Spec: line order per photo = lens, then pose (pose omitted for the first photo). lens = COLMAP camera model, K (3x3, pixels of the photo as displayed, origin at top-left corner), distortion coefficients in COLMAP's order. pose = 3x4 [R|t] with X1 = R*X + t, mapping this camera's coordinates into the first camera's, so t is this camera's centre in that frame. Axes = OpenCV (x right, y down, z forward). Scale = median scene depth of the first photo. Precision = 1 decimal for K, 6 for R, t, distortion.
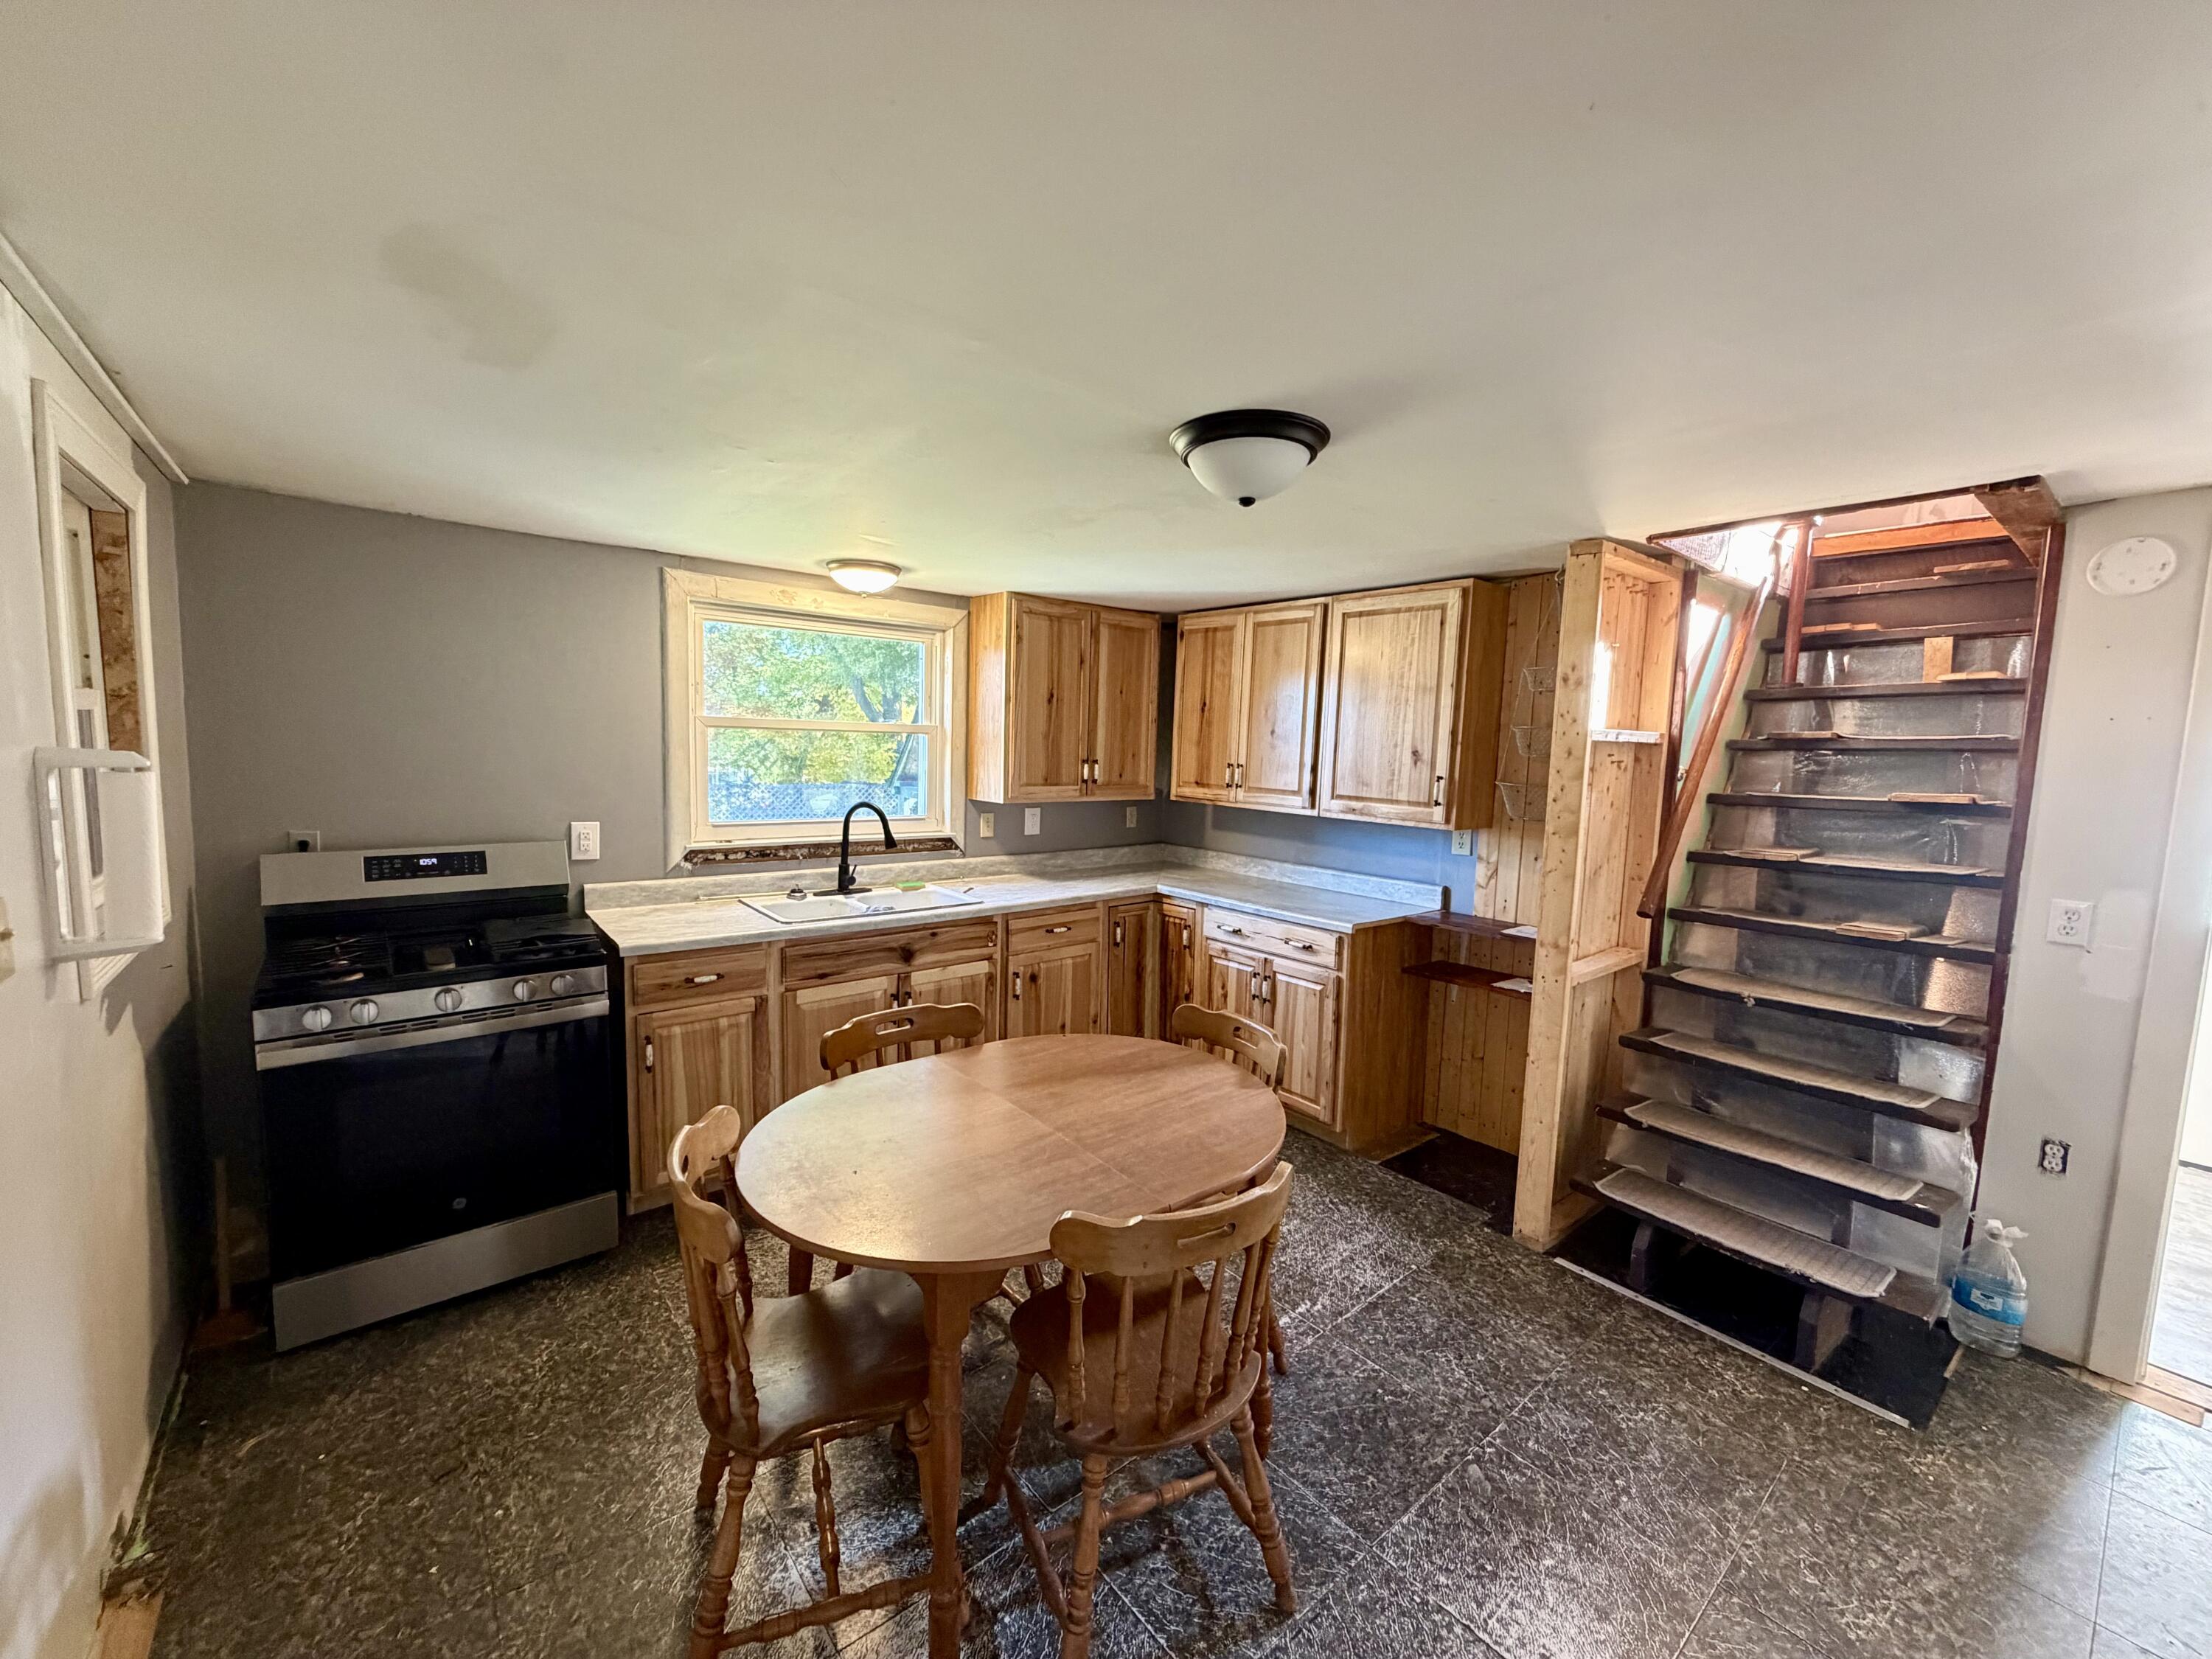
lens RADIAL K [[881.3, 0, 1096.1], [0, 881.3, 823.1], [0, 0, 1]] dist [-0.000975, 0.000727]
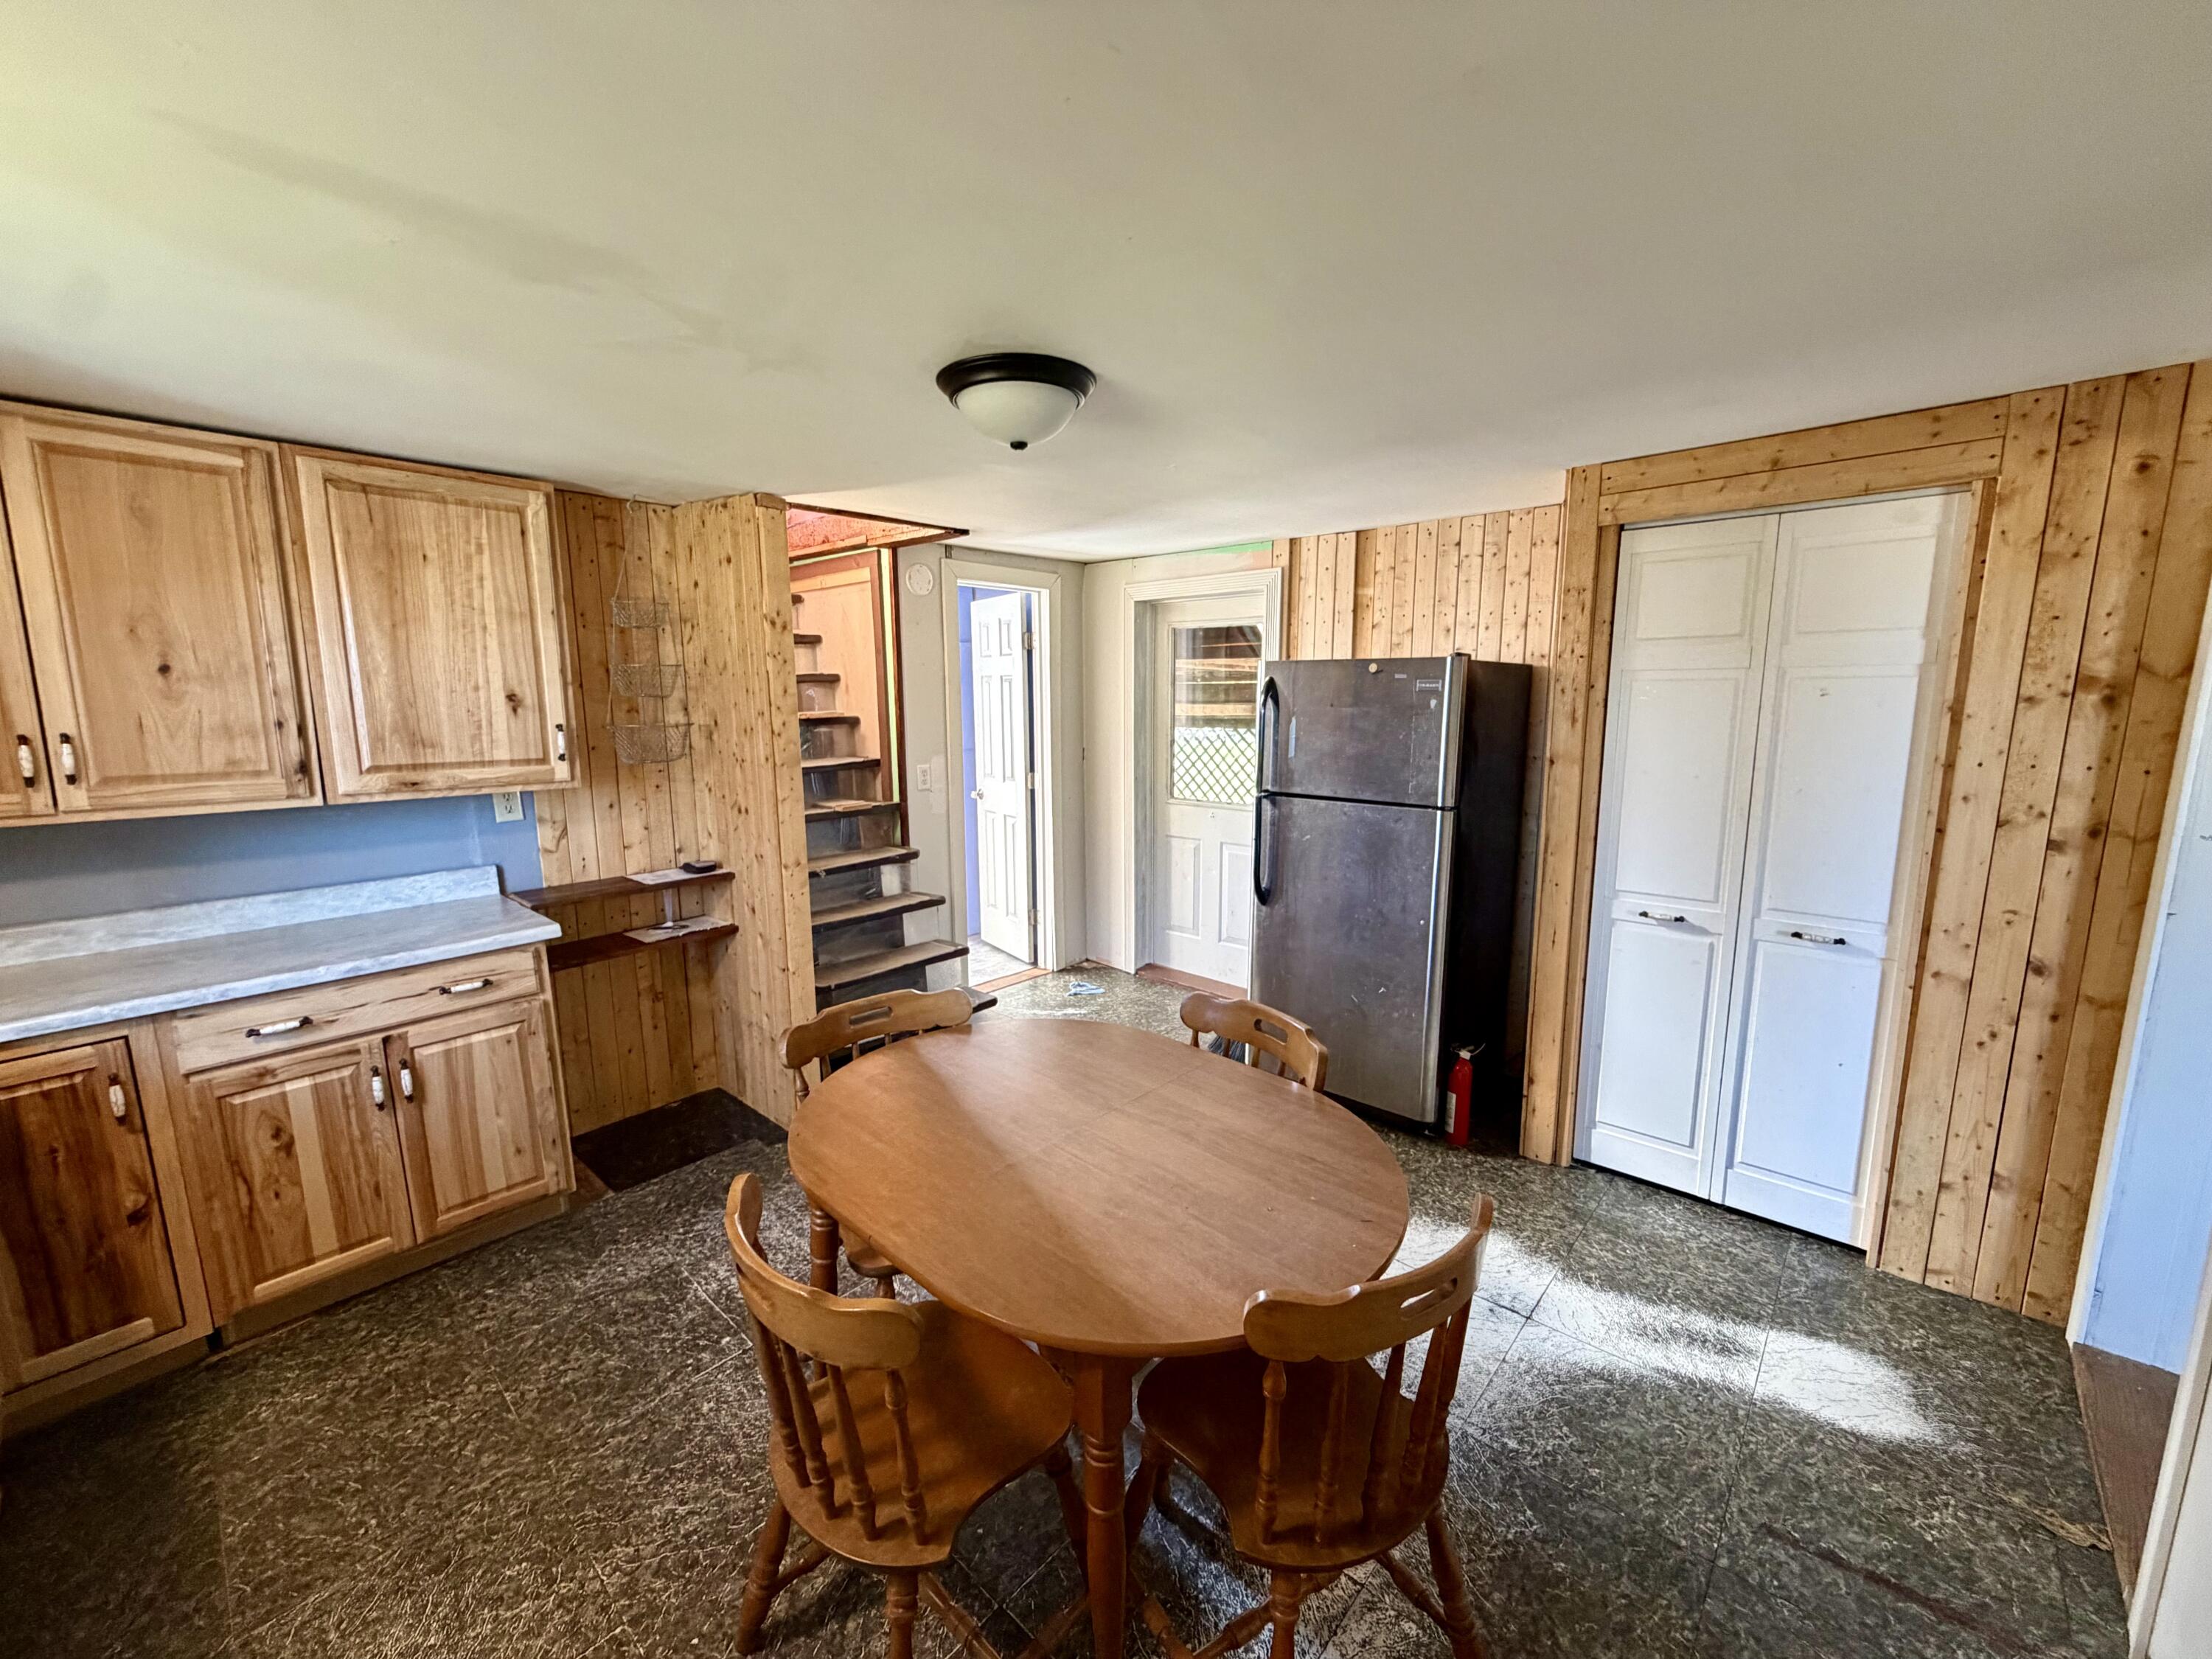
lens RADIAL K [[881.3, 0, 1096.4], [0, 881.3, 835.9], [0, 0, 1]] dist [-0.000975, 0.000727]
pose [[-0.154864, -0.185112, 0.970438, -0.491888], [0.093549, 0.975127, 0.200936, -0.067893], [-0.983497, 0.121902, -0.133695, 0.608560]]
